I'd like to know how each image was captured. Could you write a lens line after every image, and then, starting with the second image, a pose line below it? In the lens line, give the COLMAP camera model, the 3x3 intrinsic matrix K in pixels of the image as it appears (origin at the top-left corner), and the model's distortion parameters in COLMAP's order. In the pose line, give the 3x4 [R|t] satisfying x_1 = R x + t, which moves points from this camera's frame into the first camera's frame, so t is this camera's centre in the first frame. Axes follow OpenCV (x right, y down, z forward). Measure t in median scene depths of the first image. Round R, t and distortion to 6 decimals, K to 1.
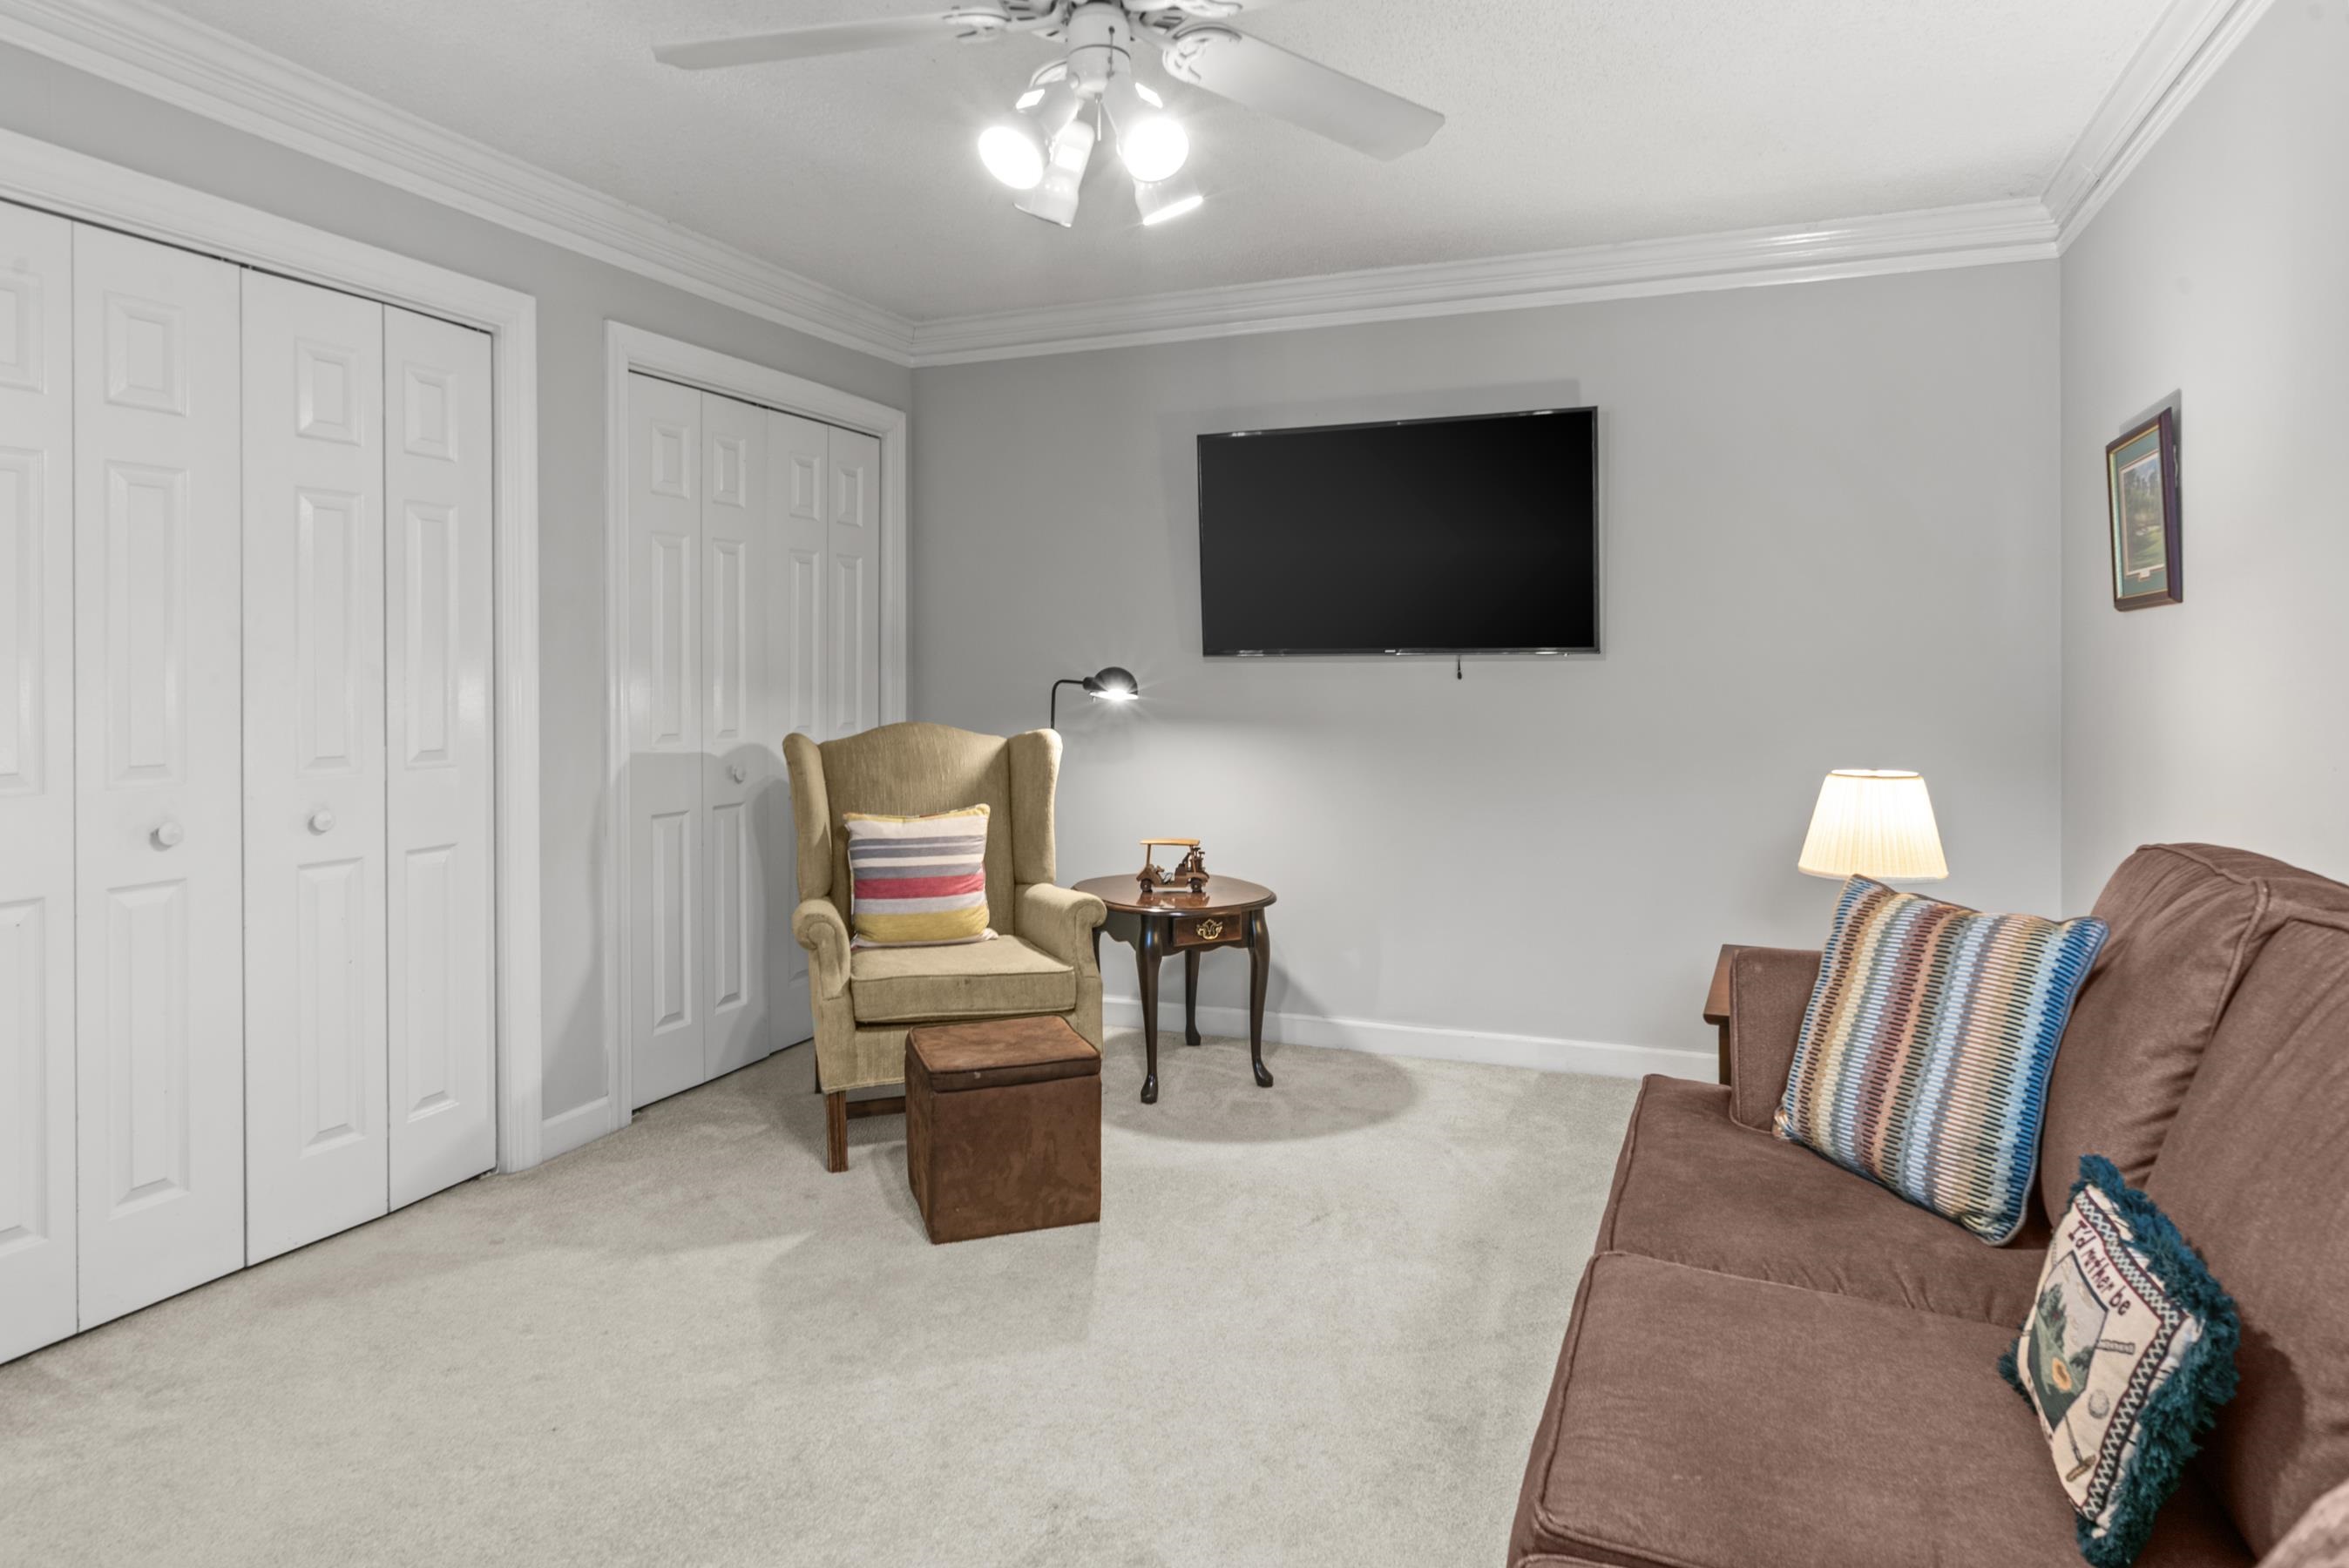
lens RADIAL K [[1351.4, 0, 1193.2], [0, 1351.4, 658.9], [0, 0, 1]] dist [-0.001516, -0.000576]
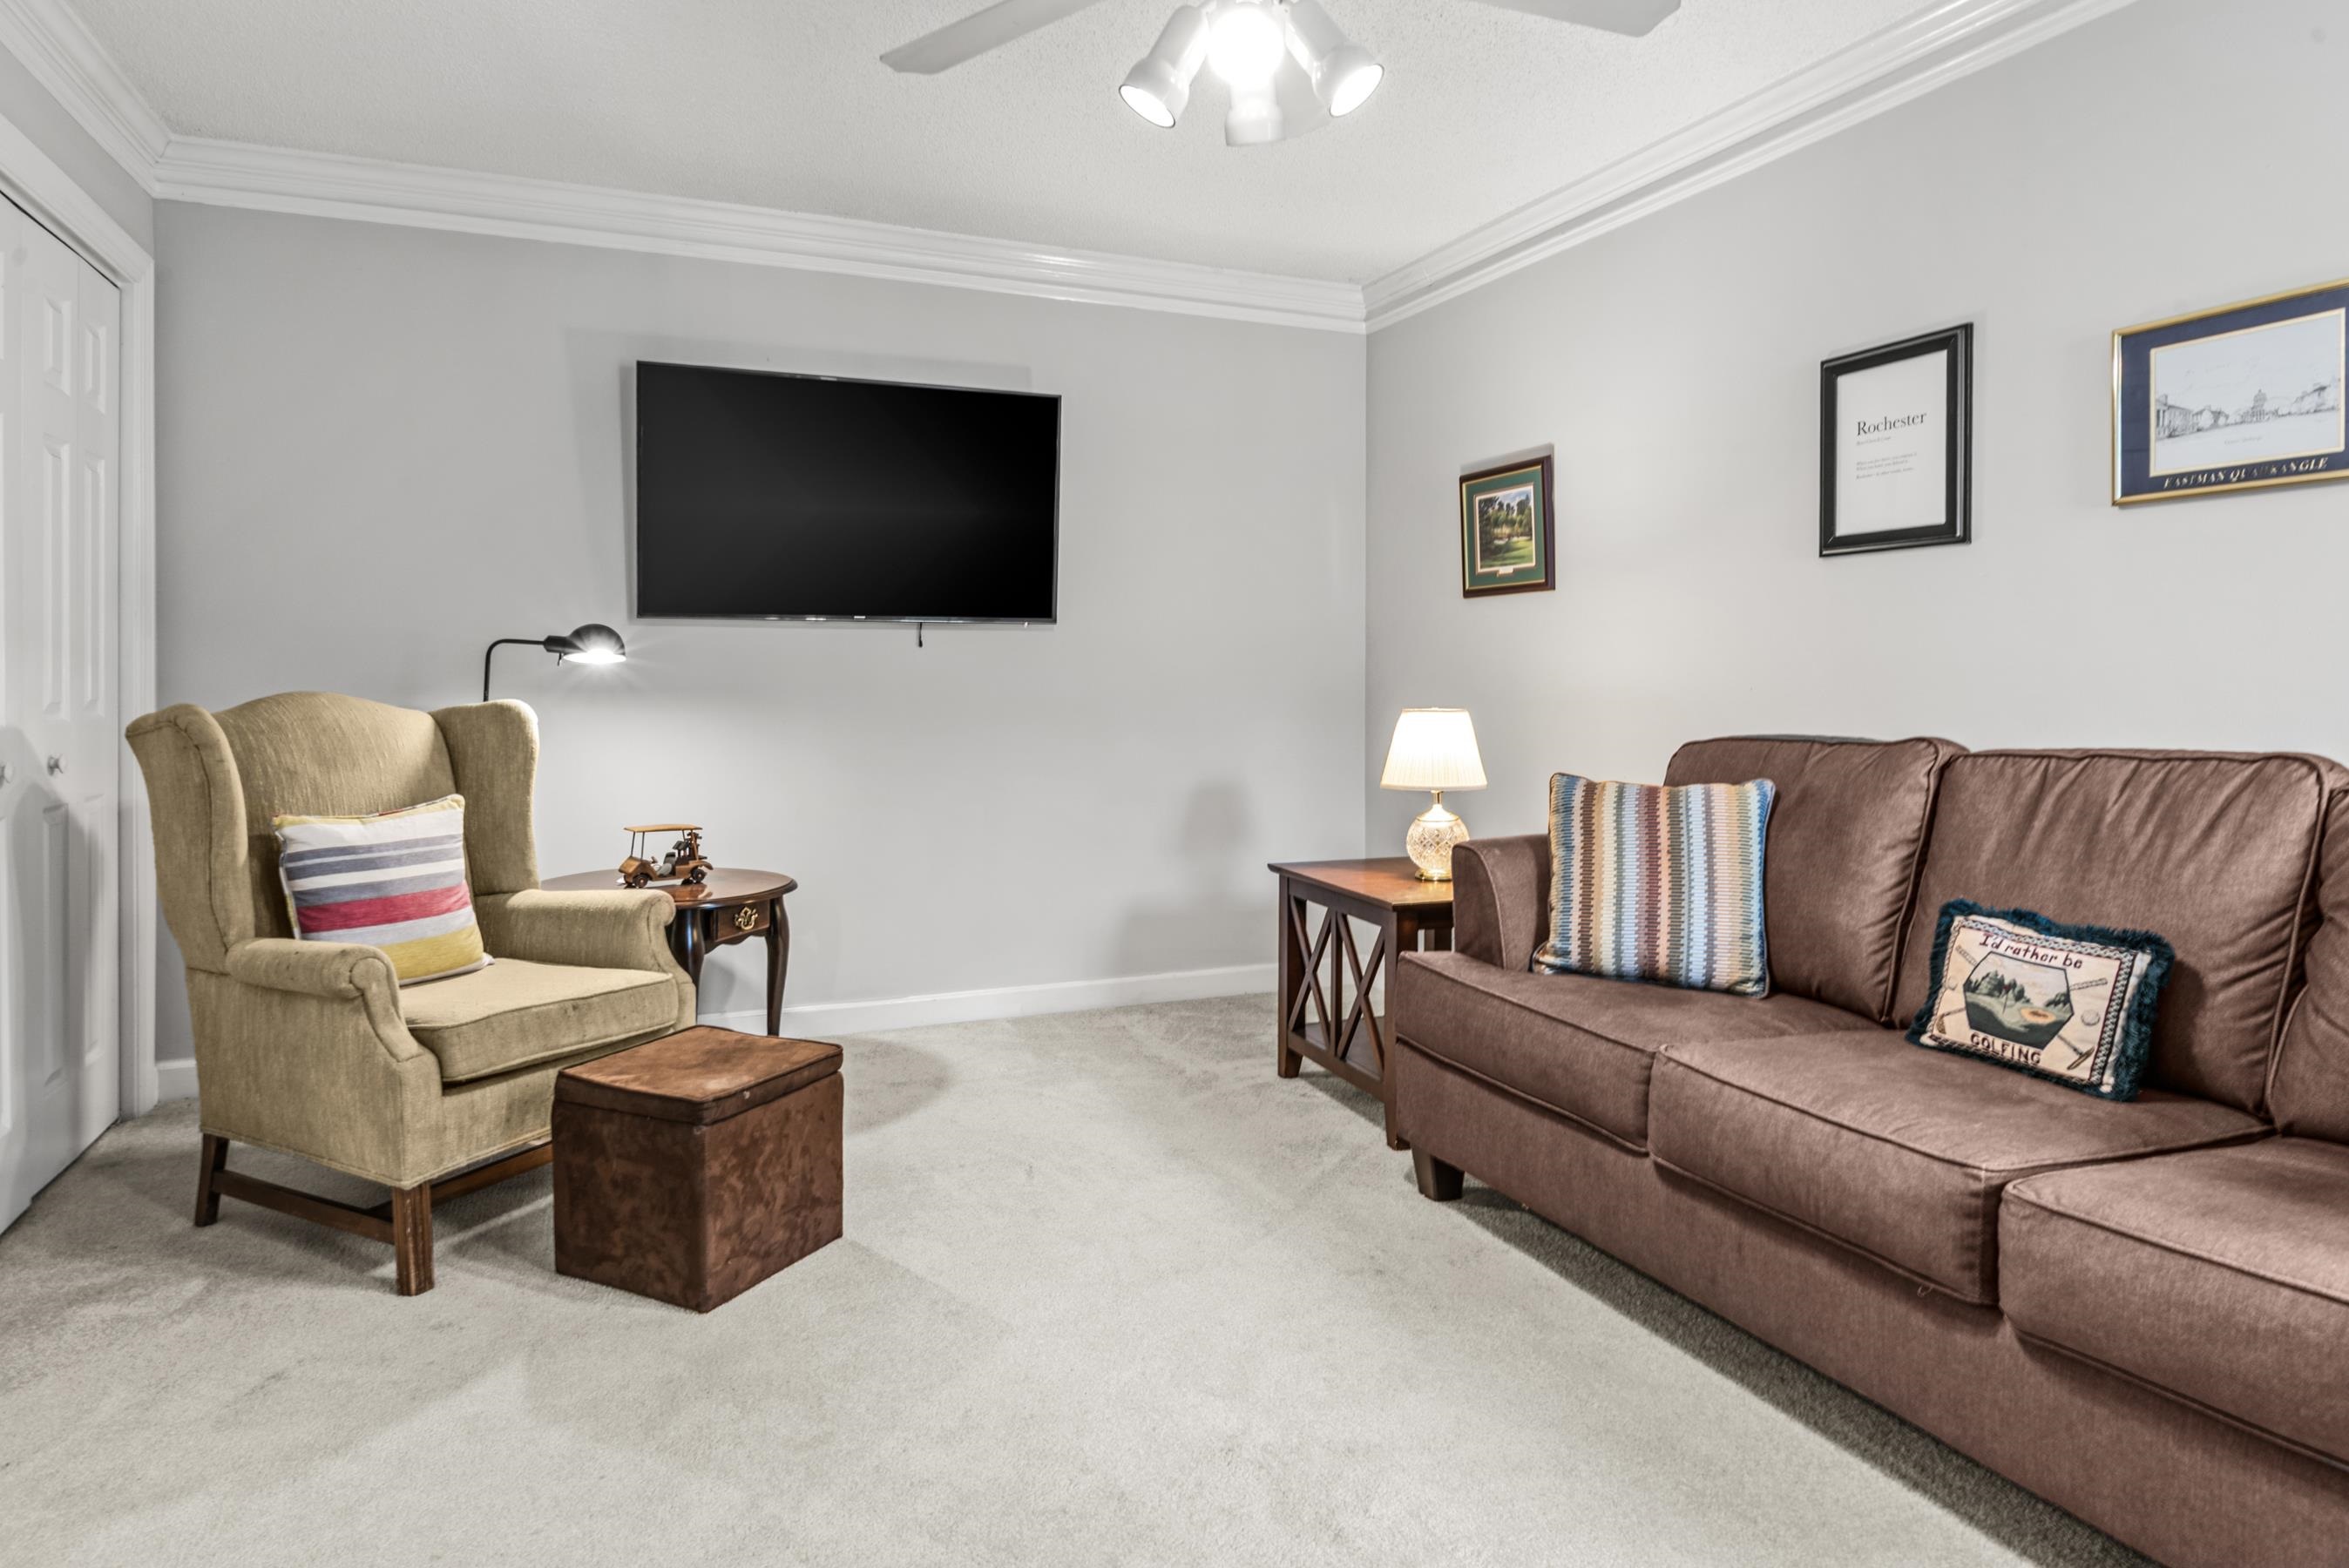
lens RADIAL K [[1351.4, 0, 1156.6], [0, 1351.4, 673.5], [0, 0, 1]] dist [-0.001516, -0.000576]
pose [[0.722276, 0.004029, 0.691594, -0.457807], [-0.008296, 0.999962, 0.002839, 0.037307], [-0.691556, -0.007788, 0.722281, 0.189730]]
